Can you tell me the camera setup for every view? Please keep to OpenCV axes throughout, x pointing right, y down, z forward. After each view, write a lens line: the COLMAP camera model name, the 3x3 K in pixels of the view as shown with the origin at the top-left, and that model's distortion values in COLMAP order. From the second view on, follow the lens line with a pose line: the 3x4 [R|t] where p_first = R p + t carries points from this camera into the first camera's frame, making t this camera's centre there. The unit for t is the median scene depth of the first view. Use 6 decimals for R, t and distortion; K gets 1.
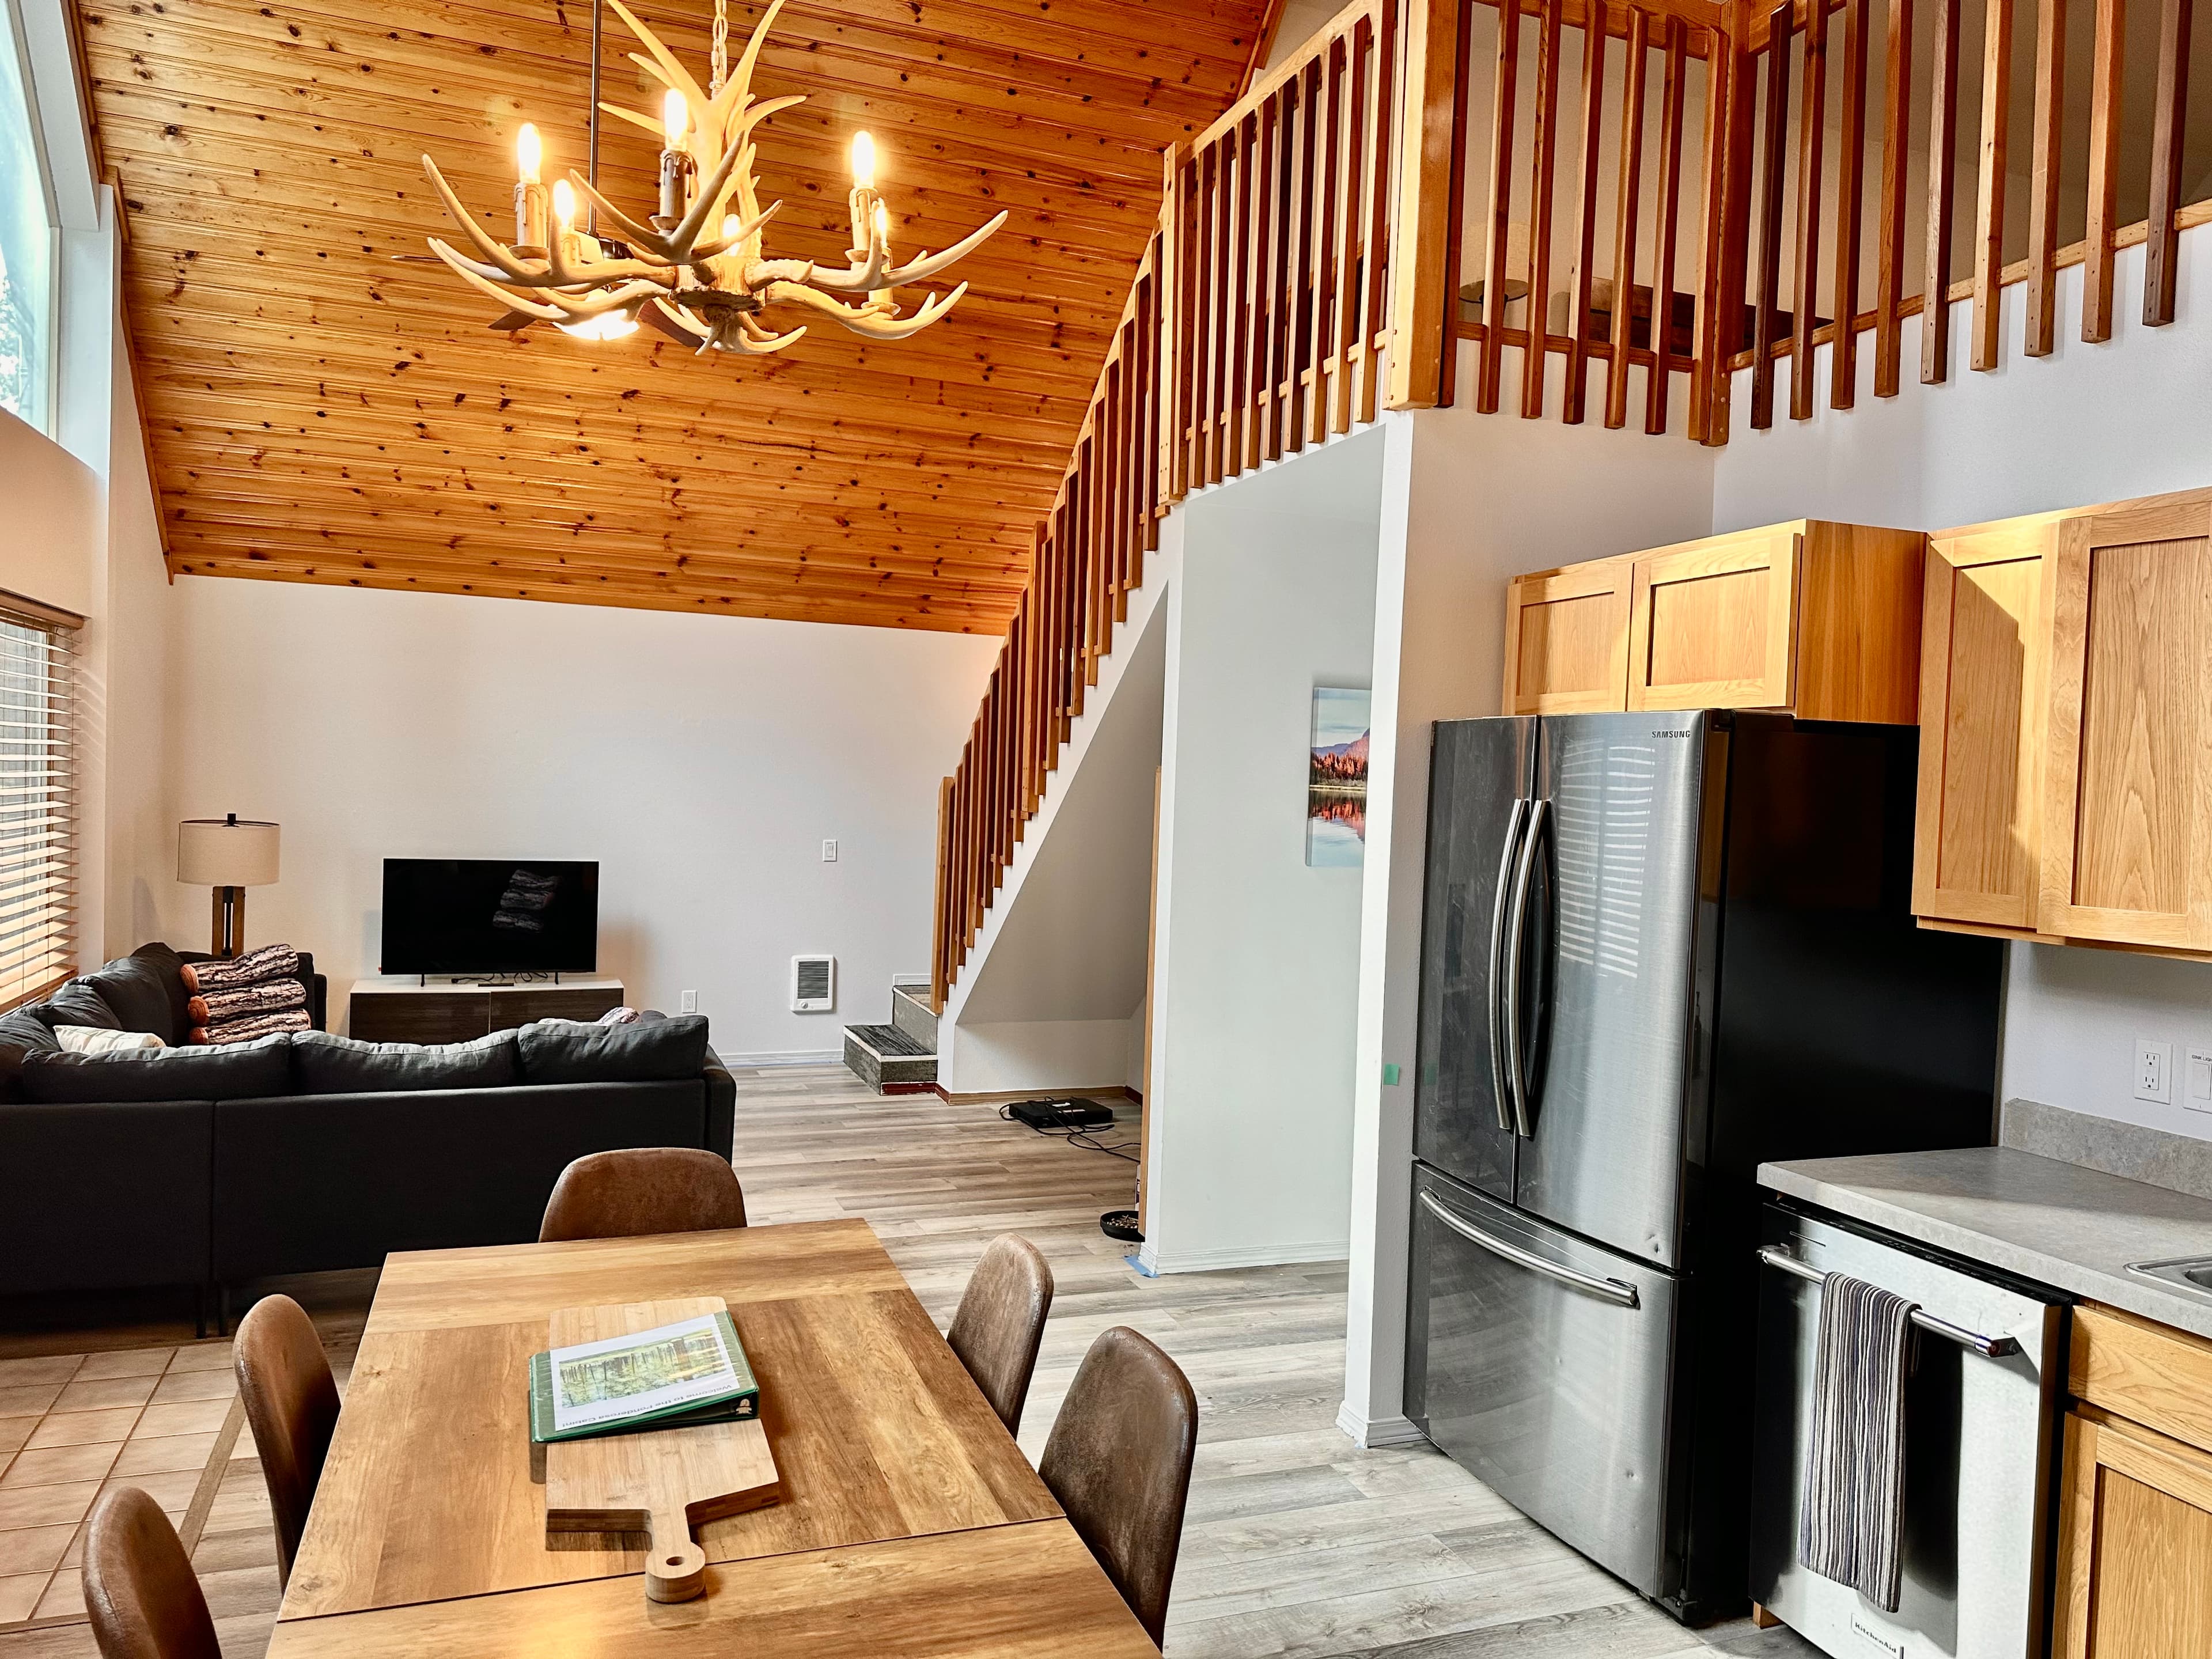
lens RADIAL K [[1550.1, 0, 1106.0], [0, 1550.1, 829.5], [0, 0, 1]] dist [-0.001051, -0.002242]
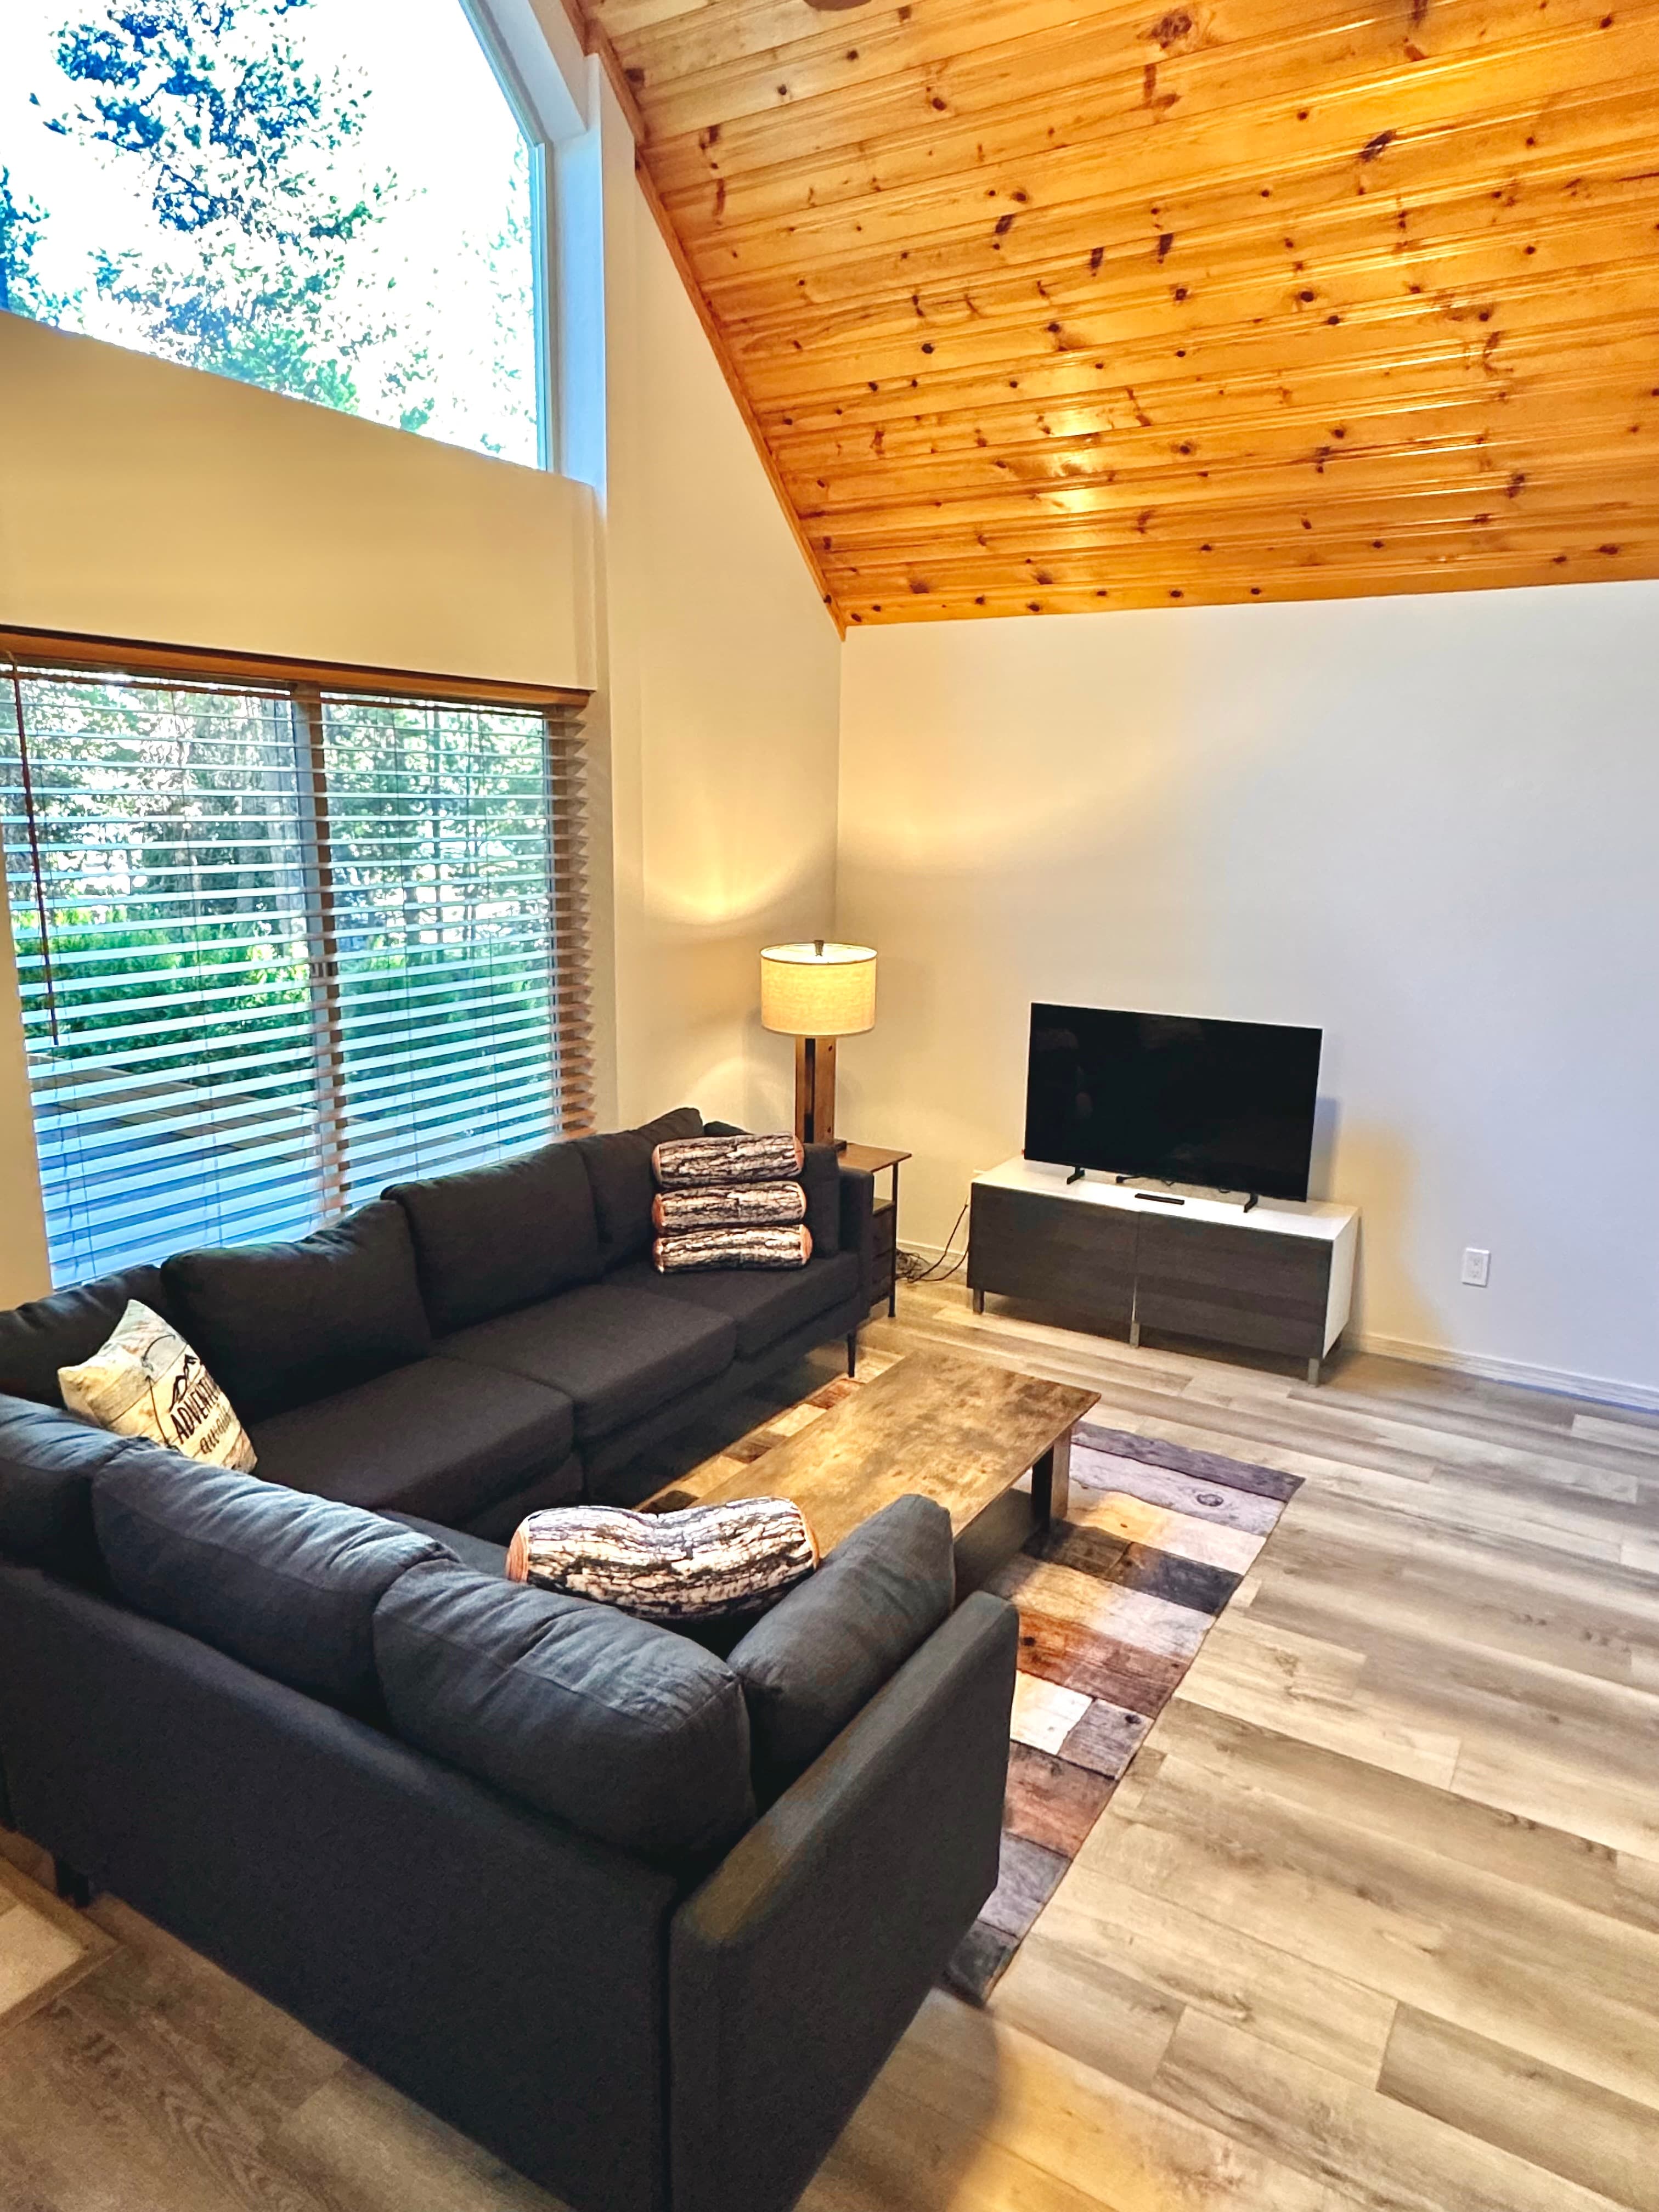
lens RADIAL K [[1390.1, 0, 818.5], [0, 1390.1, 1108.2], [0, 0, 1]] dist [-0.001028, -0.000504]
pose [[0.602753, 0.145911, -0.784474, -0.011143], [-0.015958, 0.985146, 0.170974, -0.042768], [0.797768, -0.090536, 0.596128, 0.544990]]
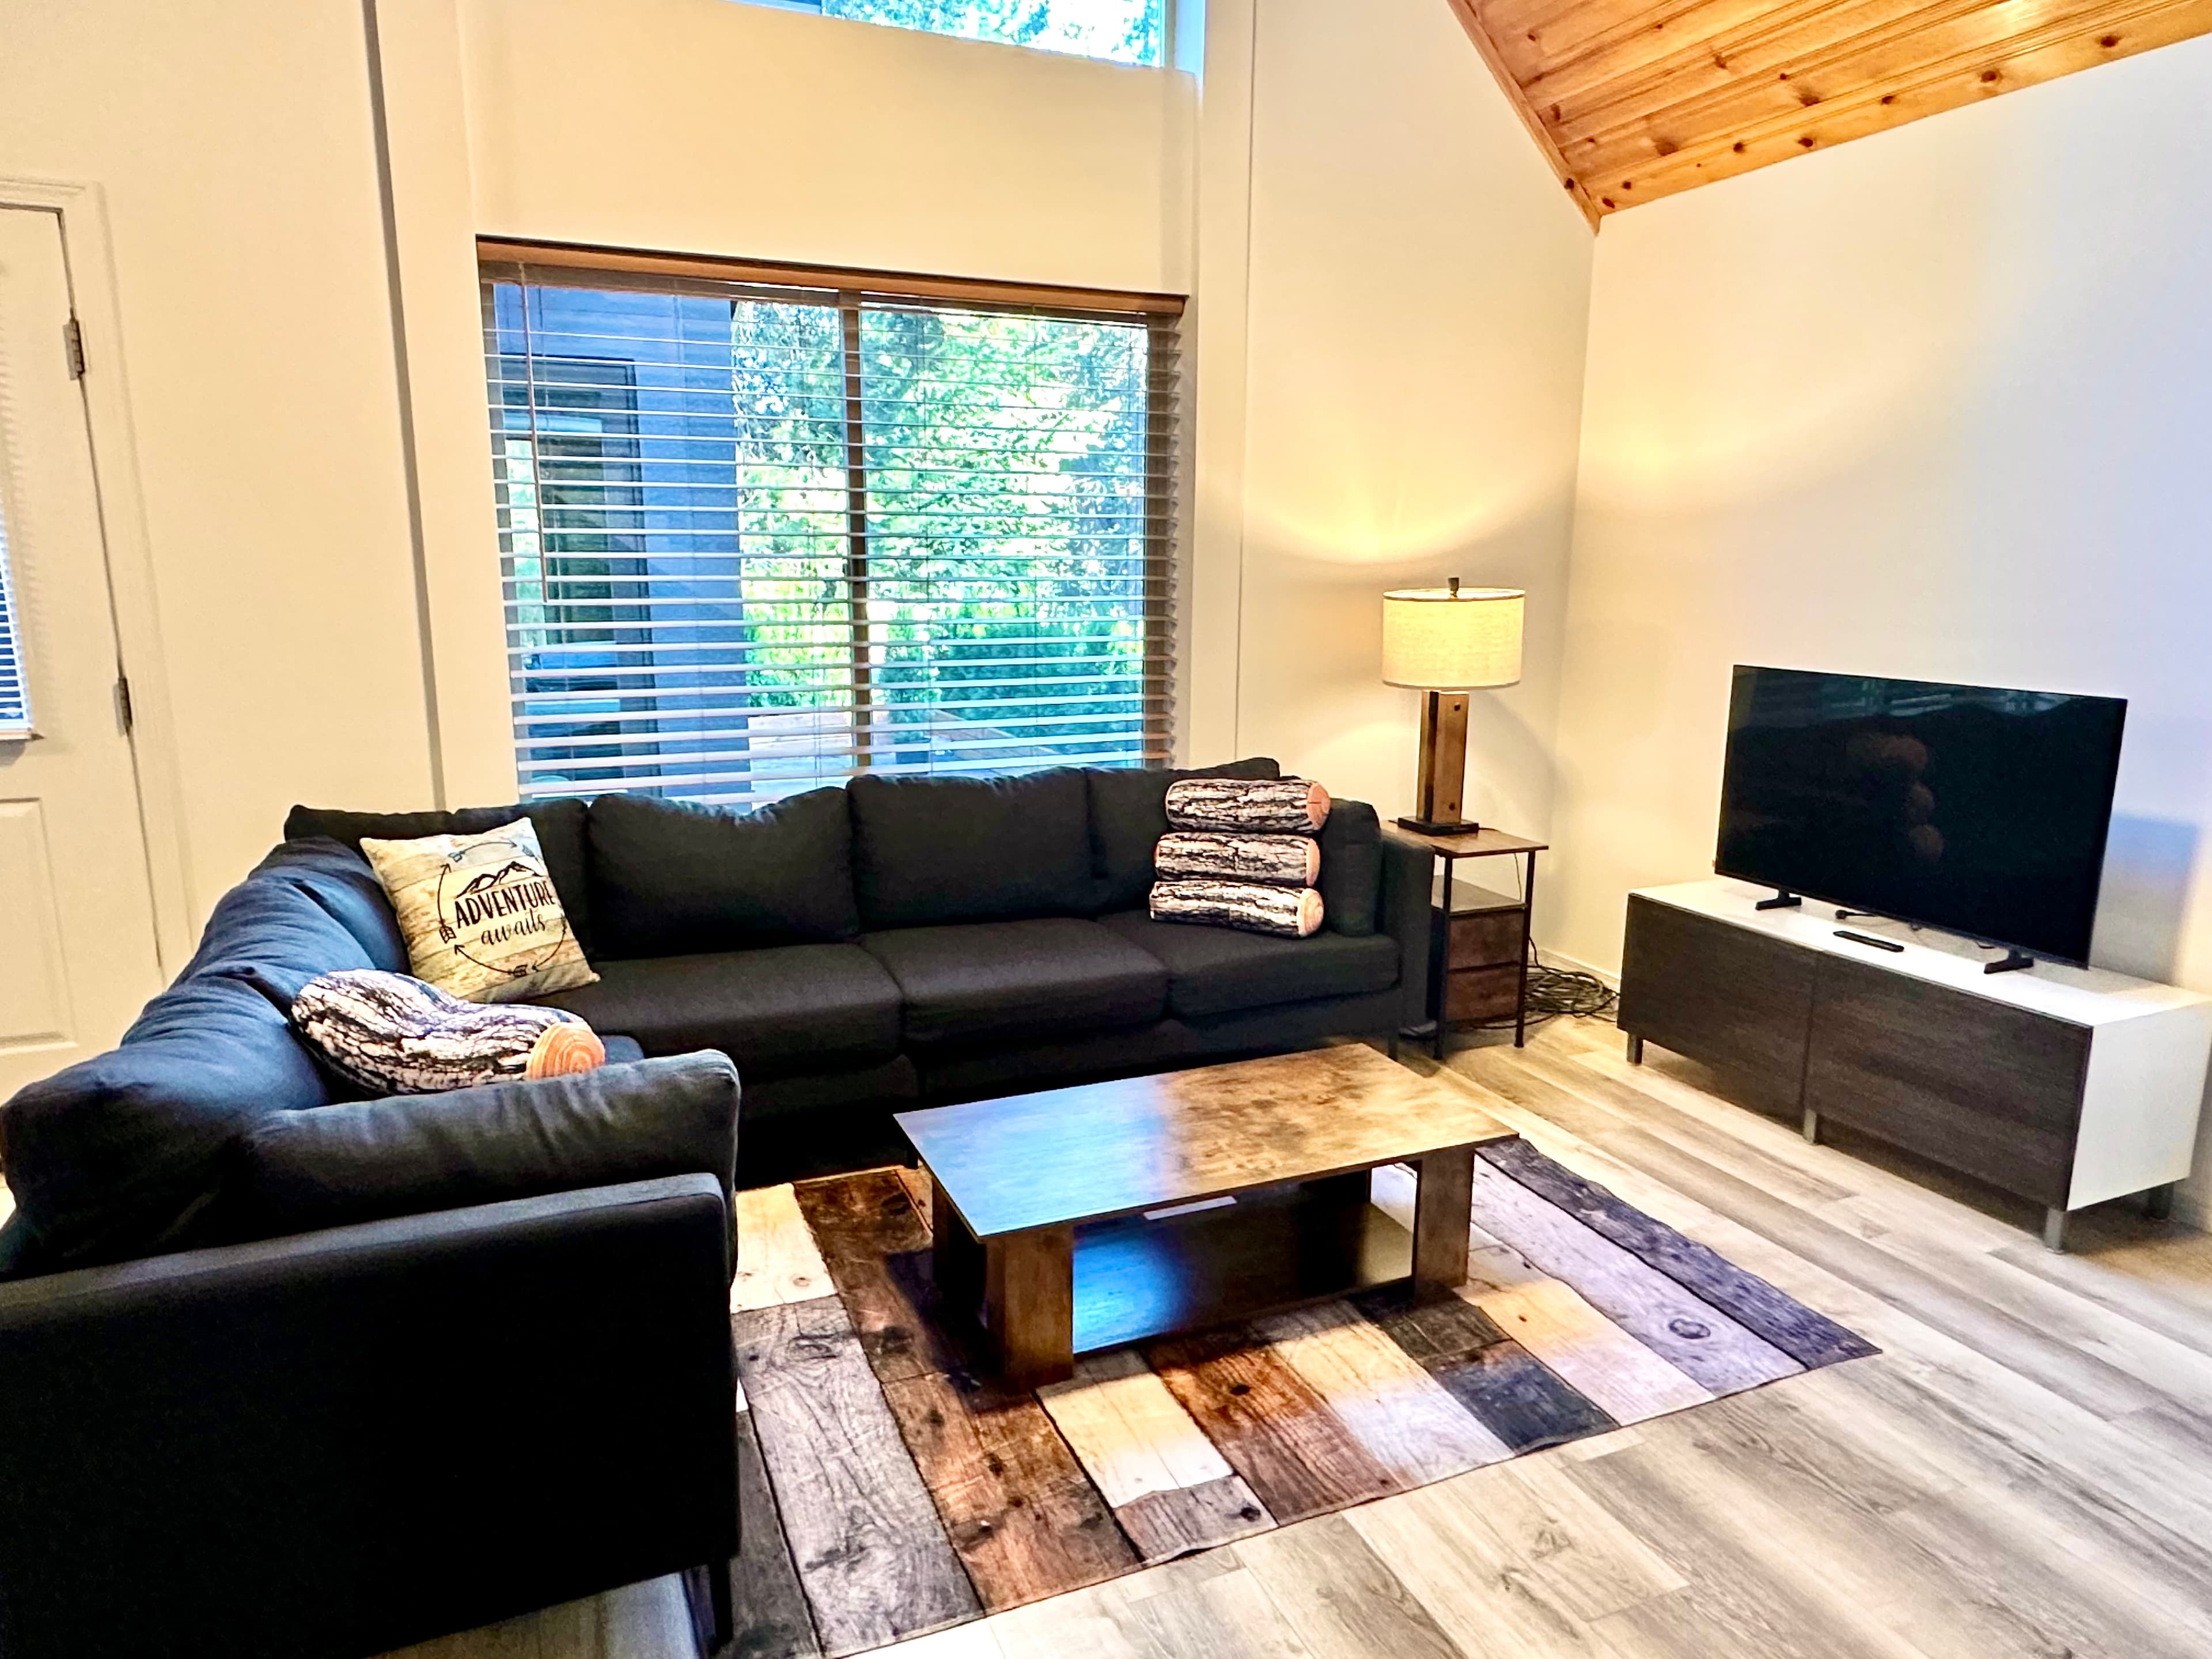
lens RADIAL K [[1390.1, 0, 1099.6], [0, 1390.1, 839.4], [0, 0, 1]] dist [-0.001028, -0.000504]
pose [[0.030717, 0.163508, -0.986064, 0.019473], [-0.032549, 0.986170, 0.162511, 0.007684], [0.998998, 0.027104, 0.035614, 0.782229]]
